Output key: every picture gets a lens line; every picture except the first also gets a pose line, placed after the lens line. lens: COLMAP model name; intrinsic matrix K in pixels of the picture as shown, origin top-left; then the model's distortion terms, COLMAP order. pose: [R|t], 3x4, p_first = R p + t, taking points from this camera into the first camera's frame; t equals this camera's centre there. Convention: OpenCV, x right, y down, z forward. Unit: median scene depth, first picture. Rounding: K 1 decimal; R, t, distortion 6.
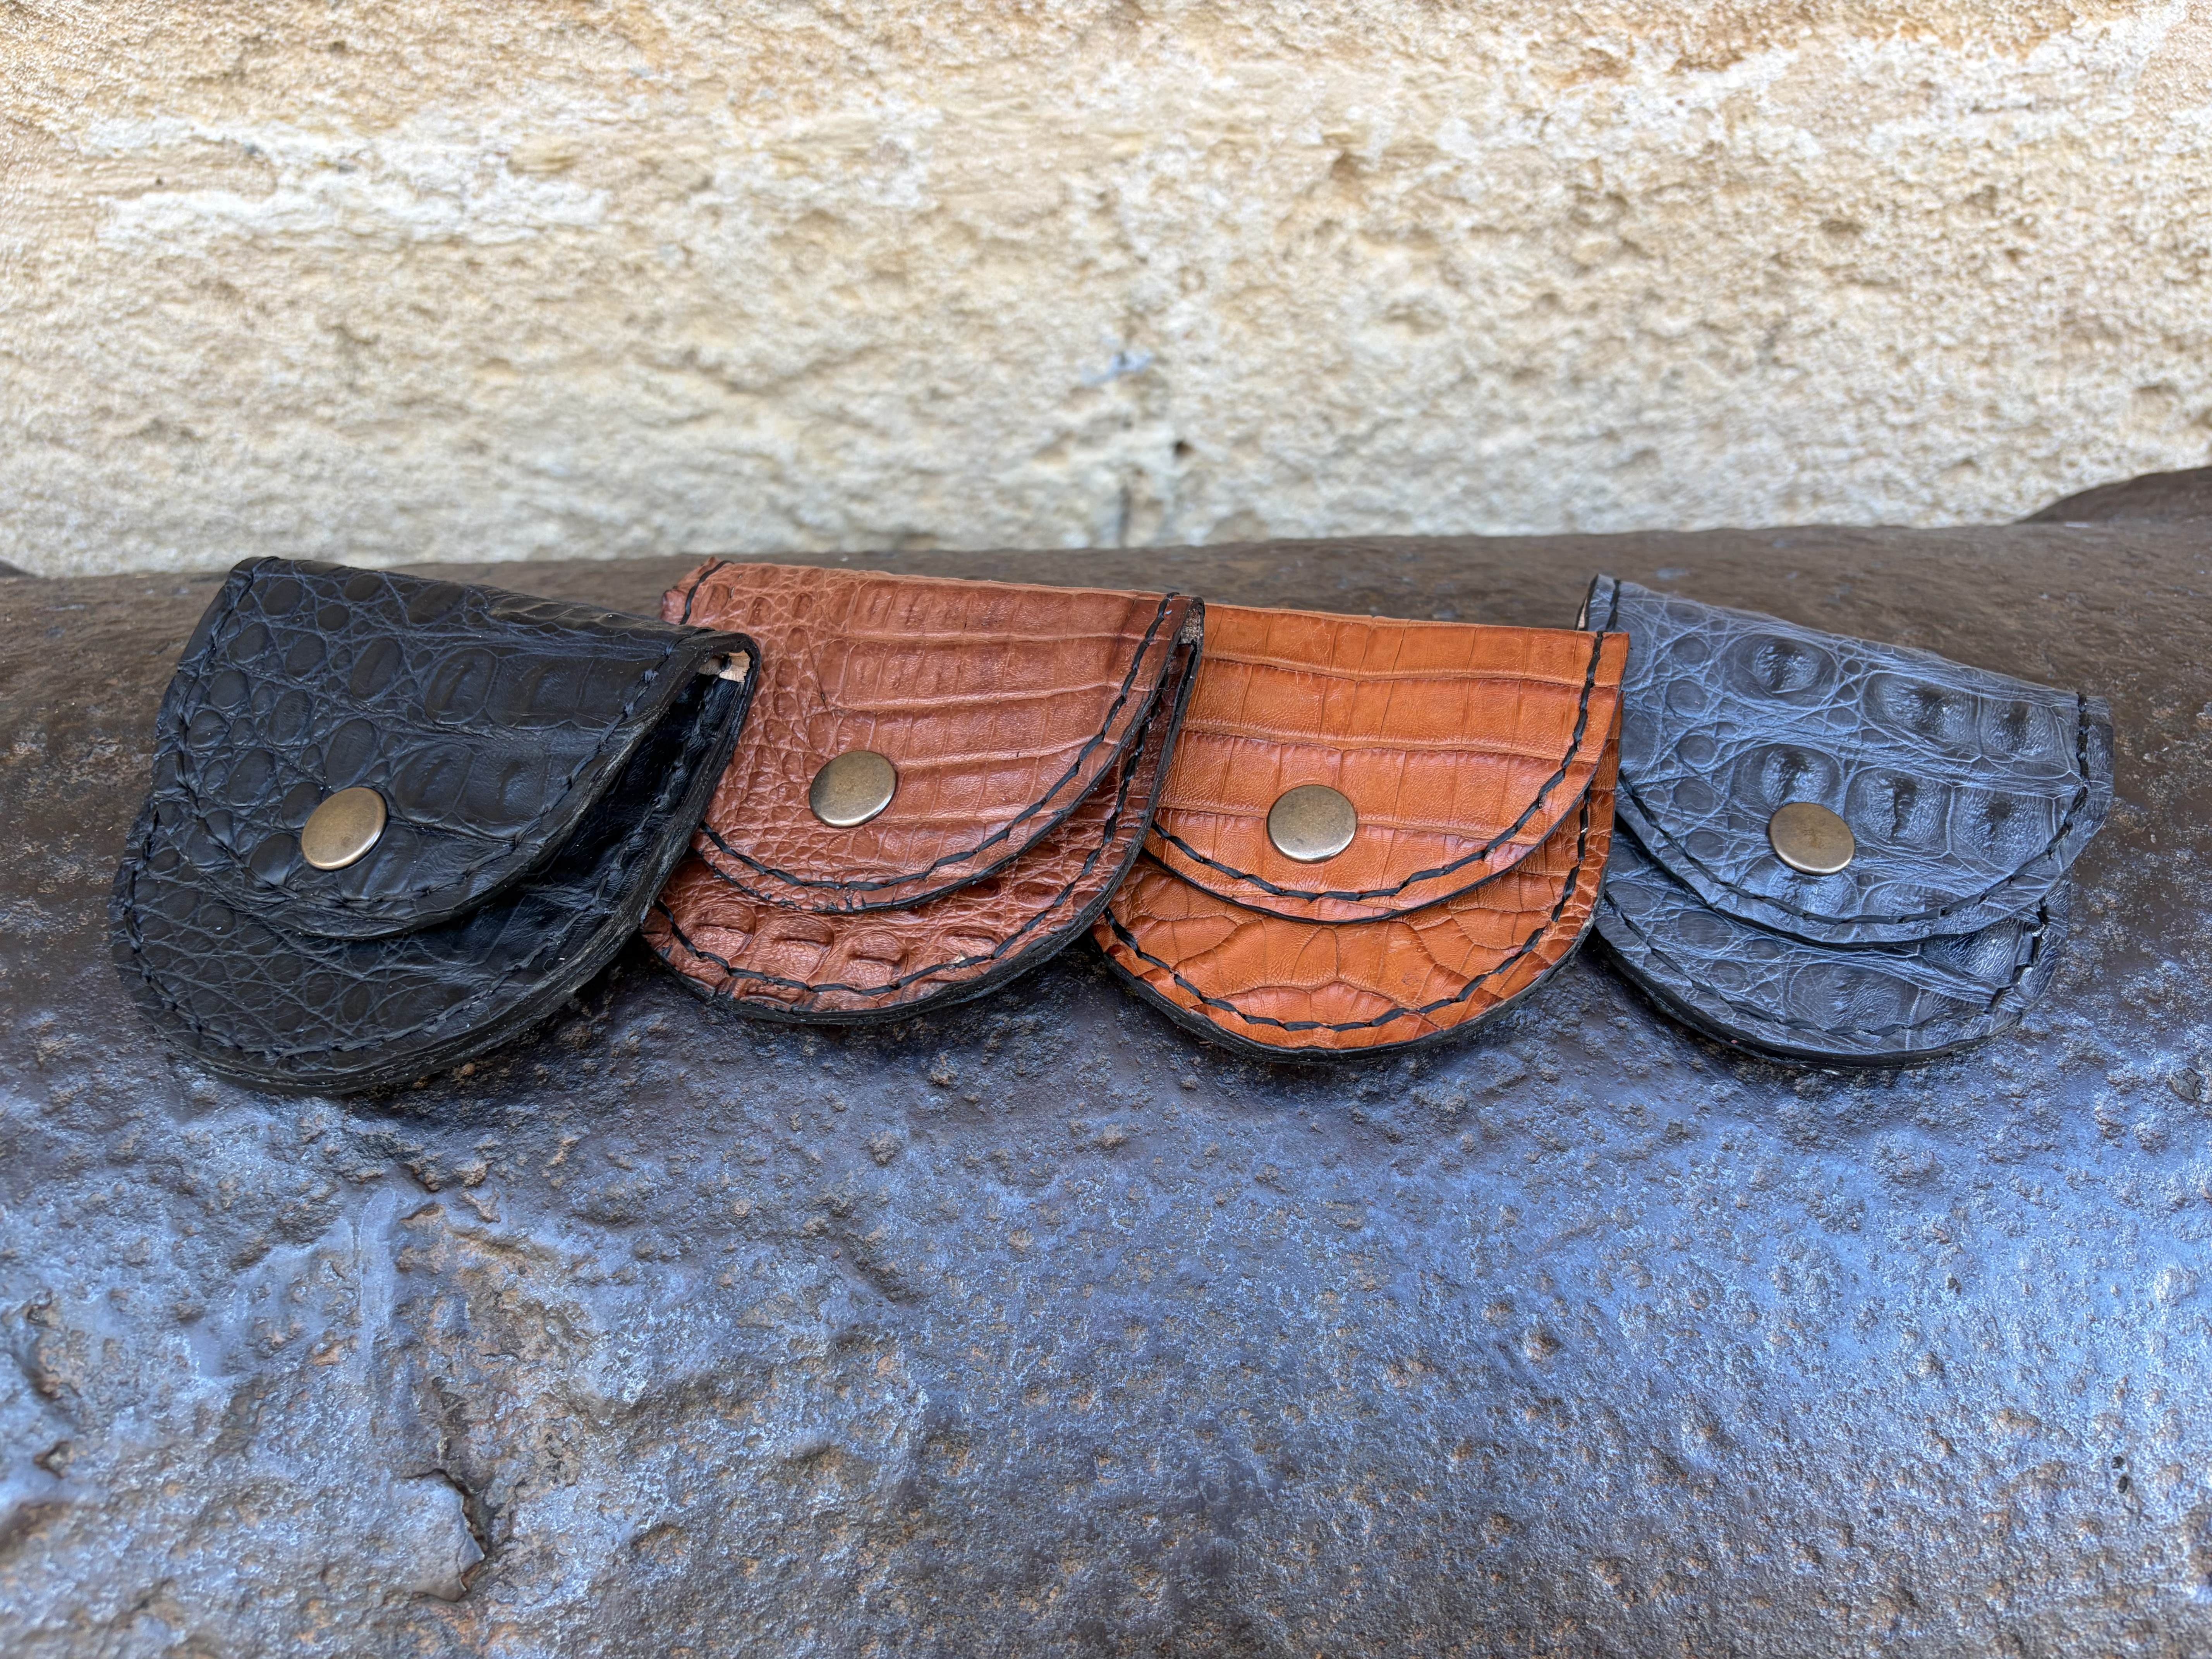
lens RADIAL K [[1795.0, 0, 1106.0], [0, 1795.0, 829.5], [0, 0, 1]] dist [0.016567, 0.006475]
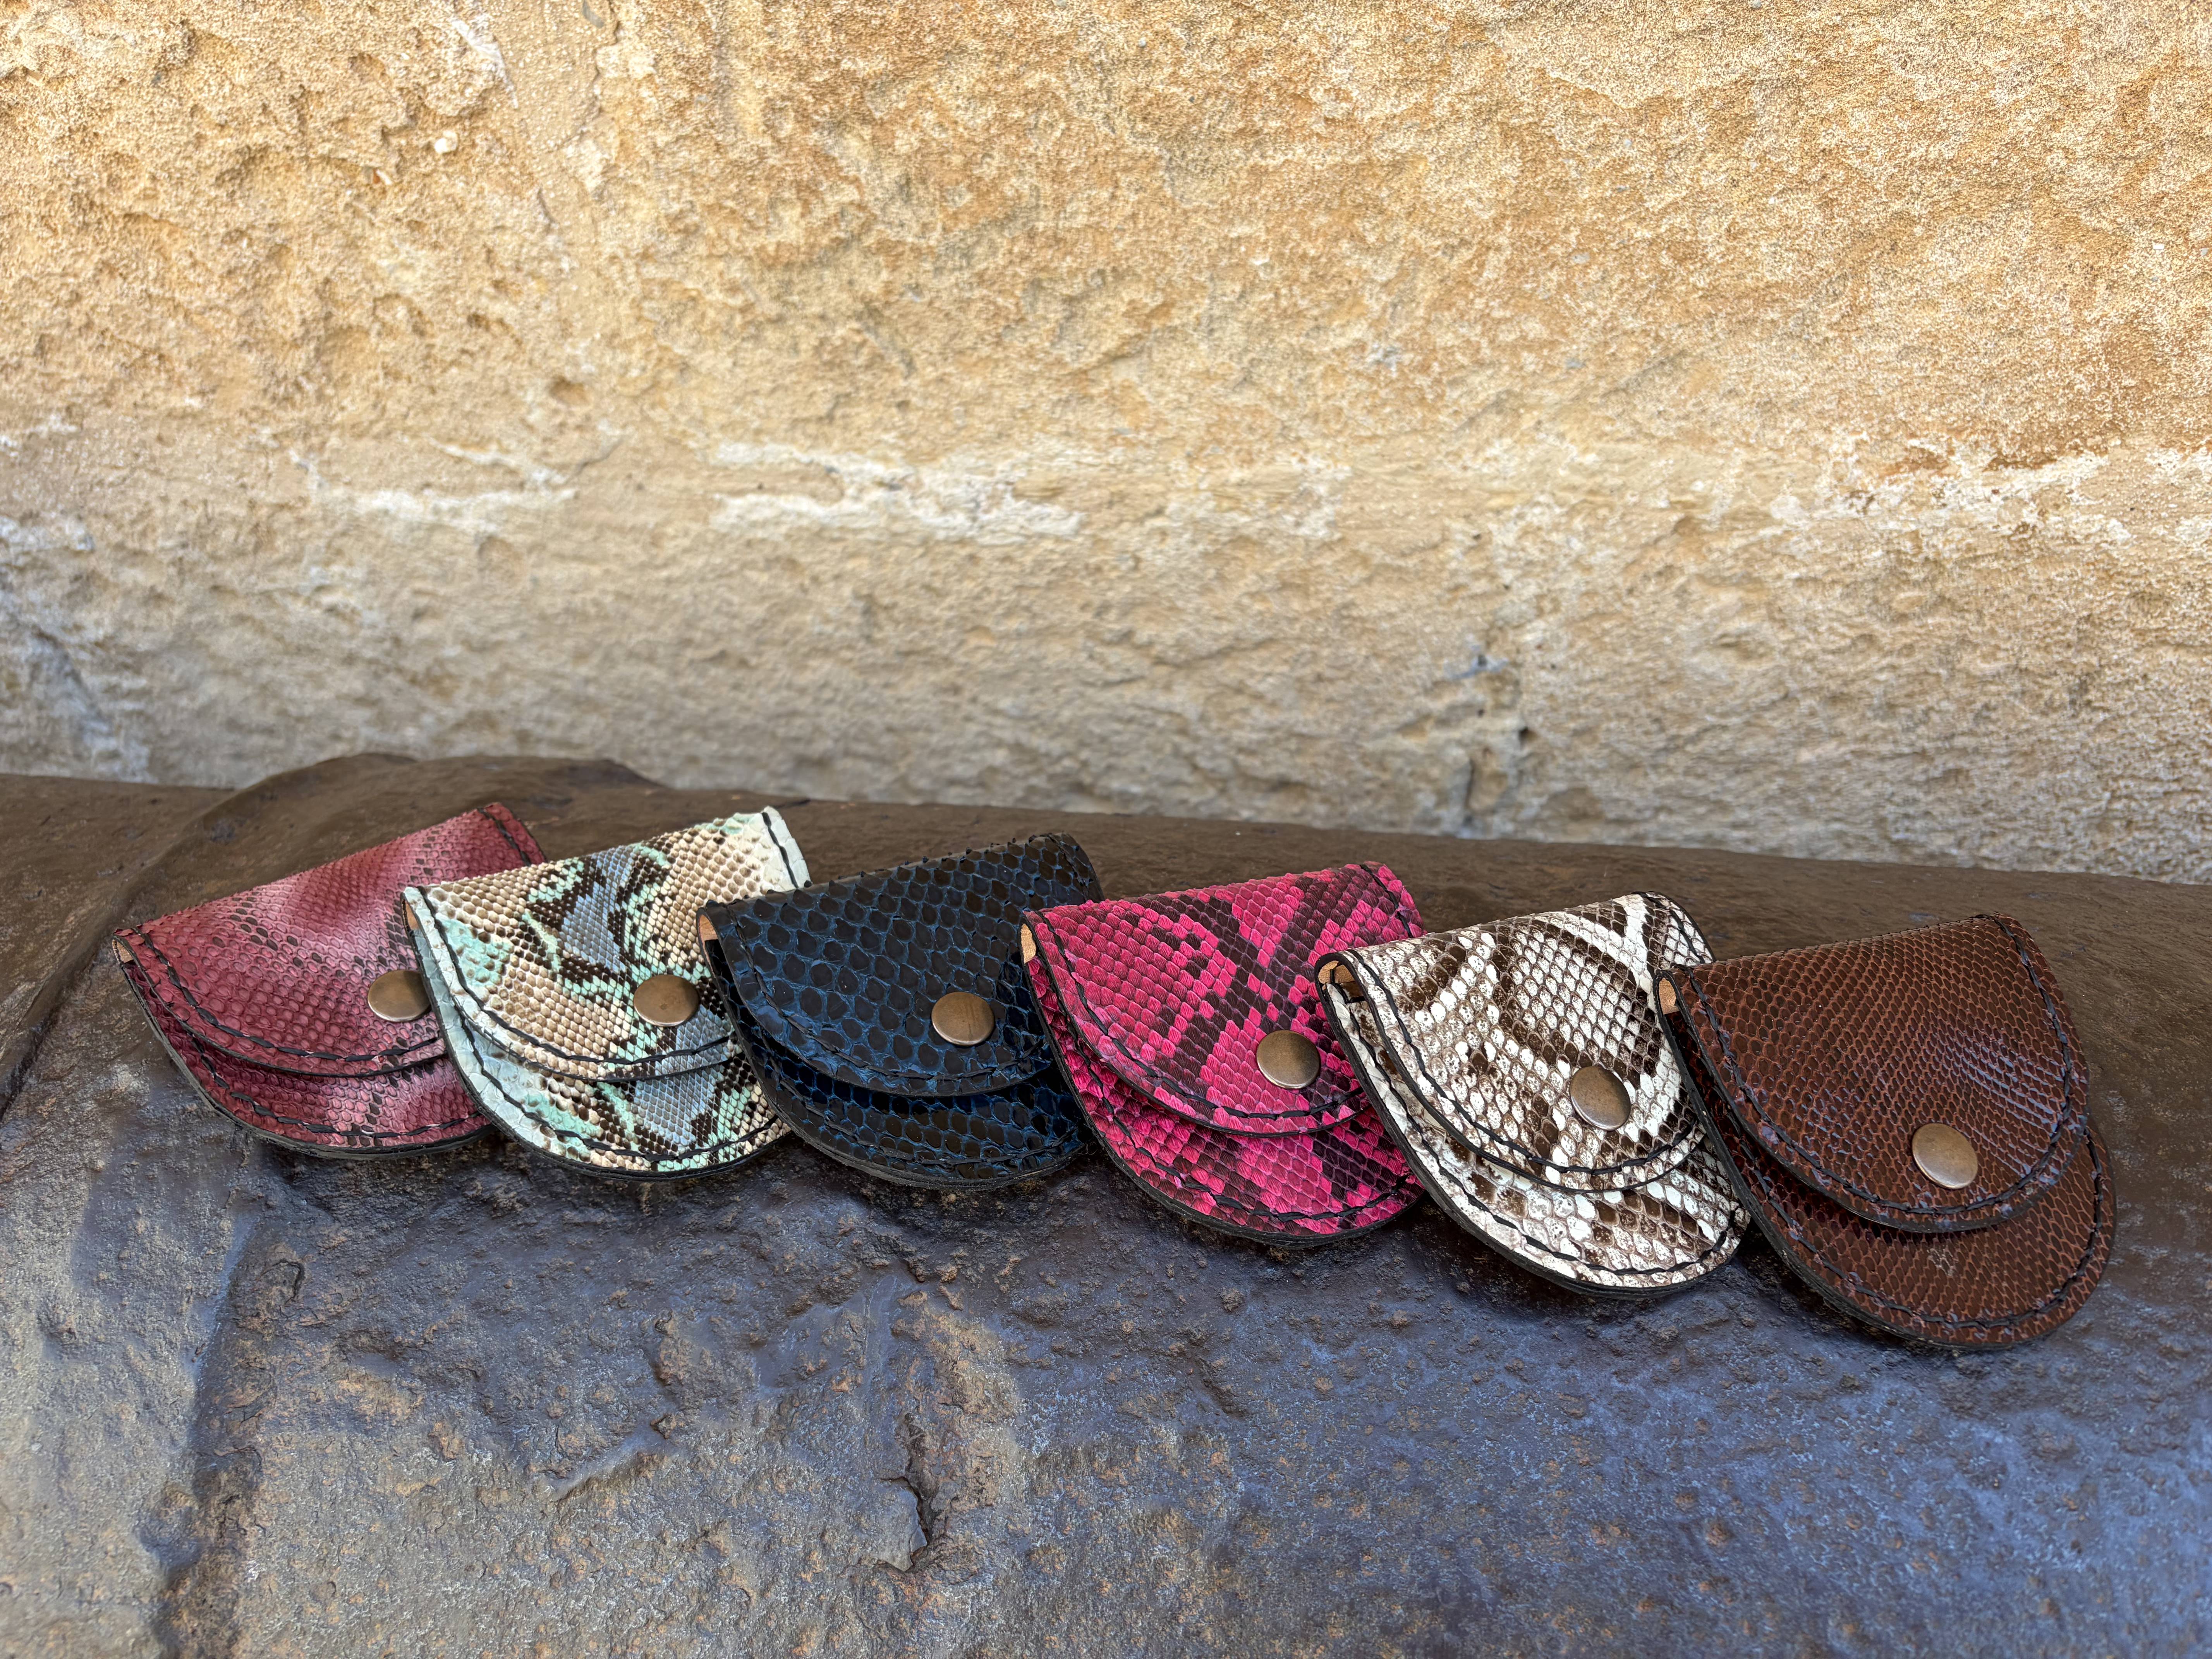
lens RADIAL K [[1795.0, 0, 1106.0], [0, 1795.0, 829.5], [0, 0, 1]] dist [0.016567, 0.006475]
pose [[0.976414, 0.101939, -0.190324, 0.004574], [-0.118427, 0.989946, -0.077338, -0.033219], [0.180527, 0.098054, 0.978670, -0.215765]]
